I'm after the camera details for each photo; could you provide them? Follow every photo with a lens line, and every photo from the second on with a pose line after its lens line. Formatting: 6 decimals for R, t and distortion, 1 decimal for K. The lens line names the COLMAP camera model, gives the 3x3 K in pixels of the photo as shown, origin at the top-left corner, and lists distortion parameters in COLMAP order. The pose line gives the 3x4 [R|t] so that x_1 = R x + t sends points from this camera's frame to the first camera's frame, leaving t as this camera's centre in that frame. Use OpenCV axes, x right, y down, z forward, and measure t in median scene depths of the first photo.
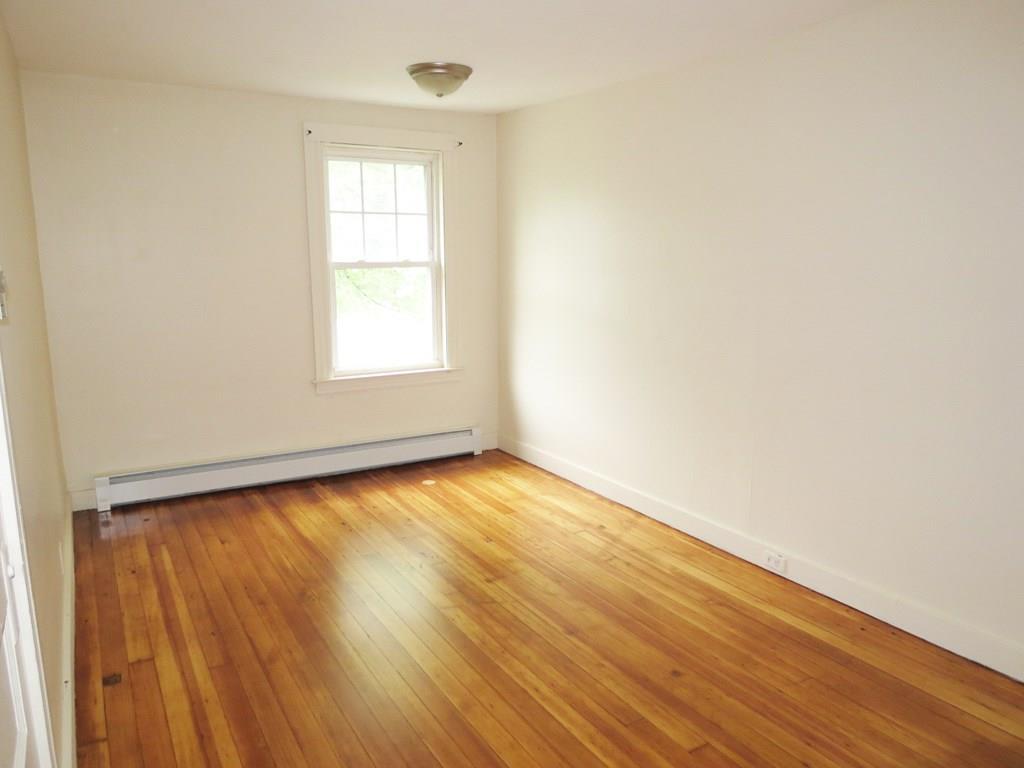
lens RADIAL K [[740.1, 0, 512.9], [0, 740.1, 385.0], [0, 0, 1]] dist [-0.025406, 0.010326]
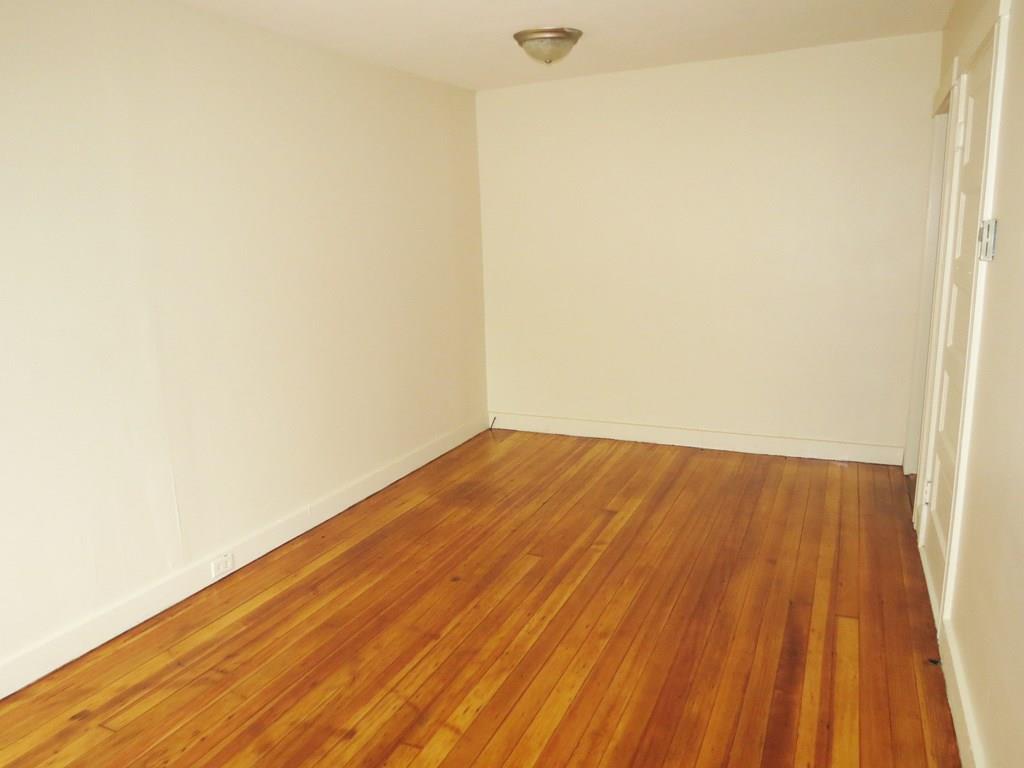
lens RADIAL K [[740.1, 0, 512.9], [0, 740.1, 384.1], [0, 0, 1]] dist [-0.025406, 0.010326]
pose [[-0.569942, -0.141239, 0.809455, -0.744394], [0.172546, 0.942579, 0.285958, -0.236153], [-0.803364, 0.302647, -0.512846, 1.393473]]
